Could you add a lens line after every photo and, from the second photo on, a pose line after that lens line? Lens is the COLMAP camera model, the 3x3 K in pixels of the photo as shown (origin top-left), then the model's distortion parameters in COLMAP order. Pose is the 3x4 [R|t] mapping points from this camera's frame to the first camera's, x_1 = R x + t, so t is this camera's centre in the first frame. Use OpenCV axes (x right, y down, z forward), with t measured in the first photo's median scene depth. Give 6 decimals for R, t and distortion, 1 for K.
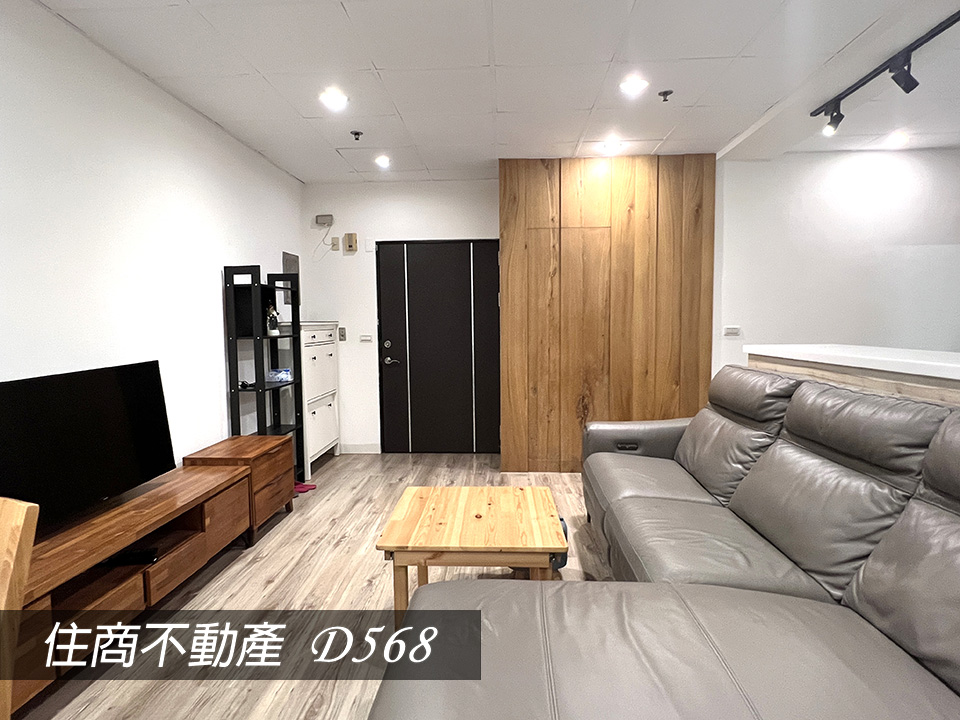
lens RADIAL K [[523.7, 0, 480.0], [0, 523.7, 360.0], [0, 0, 1]] dist [-0.002177, -0.000153]
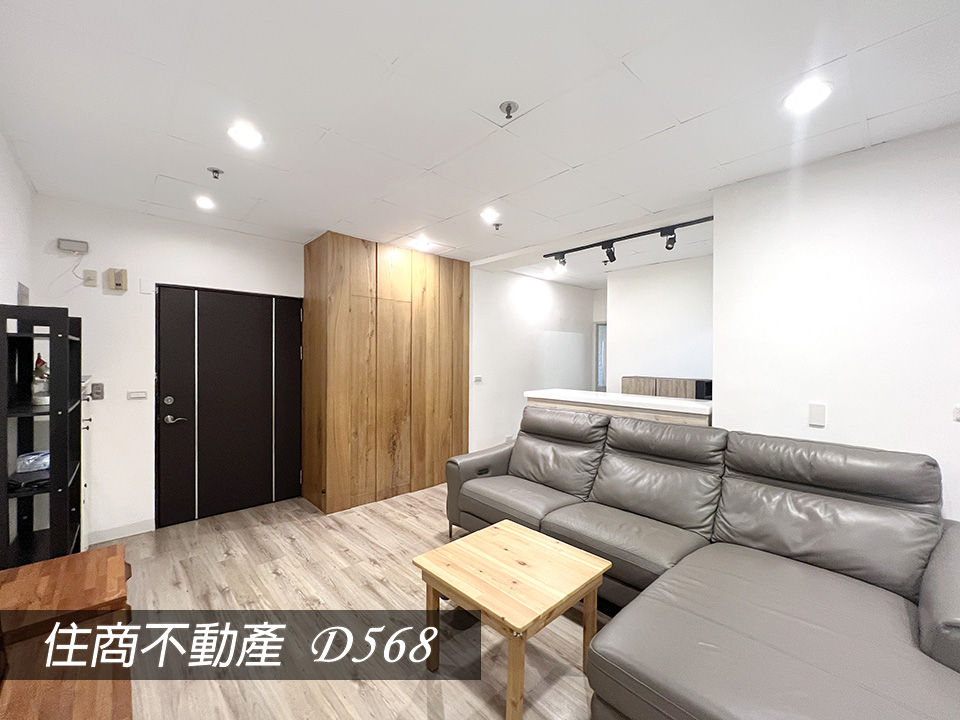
lens RADIAL K [[388.5, 0, 480.0], [0, 388.5, 360.0], [0, 0, 1]] dist [-0.002143, -0.000184]
pose [[0.707038, 0.010519, 0.707097, -0.314027], [0.039211, 0.997768, -0.054051, -0.049498], [-0.706087, 0.065942, 0.705048, 0.199338]]
